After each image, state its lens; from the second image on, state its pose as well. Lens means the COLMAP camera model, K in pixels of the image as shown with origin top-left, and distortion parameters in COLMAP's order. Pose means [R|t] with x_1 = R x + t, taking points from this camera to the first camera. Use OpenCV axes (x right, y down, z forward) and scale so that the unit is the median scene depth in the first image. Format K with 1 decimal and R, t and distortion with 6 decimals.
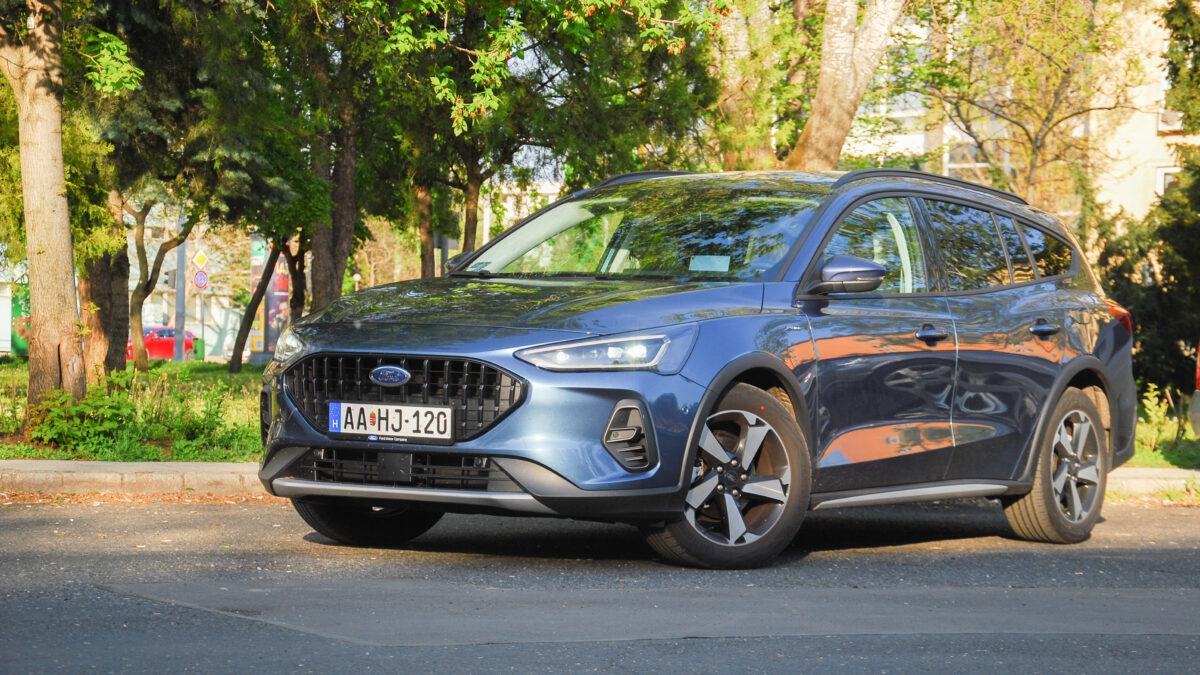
lens RADIAL K [[3234.7, 0, 600.0], [0, 3234.7, 337.5], [0, 0, 1]] dist [0.028551, 1.114090]
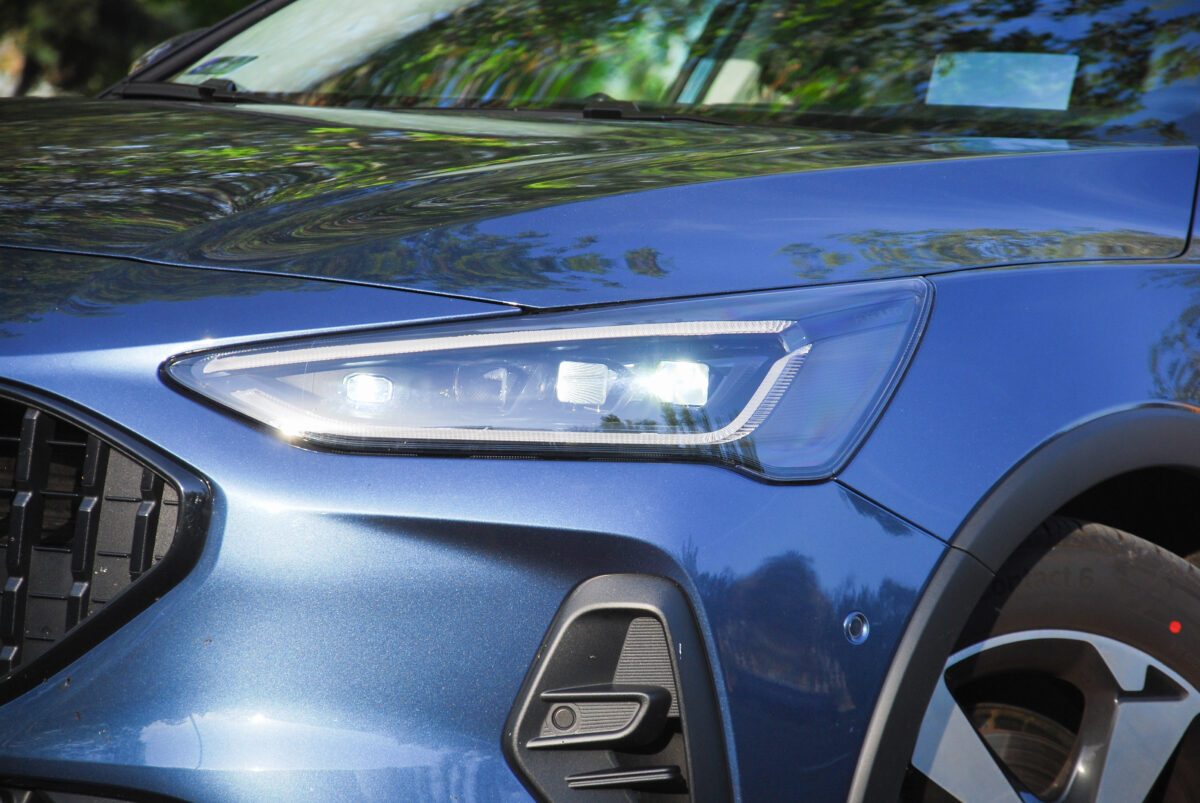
lens RADIAL K [[5123.0, 0, 574.9], [0, 5123.0, 401.7], [0, 0, 1]] dist [1.405364, 0.951165]
pose [[0.997262, 0.047013, -0.057082, 0.026782], [-0.046498, 0.998865, 0.010320, 0.002066], [0.057502, -0.007637, 0.998316, 0.608965]]
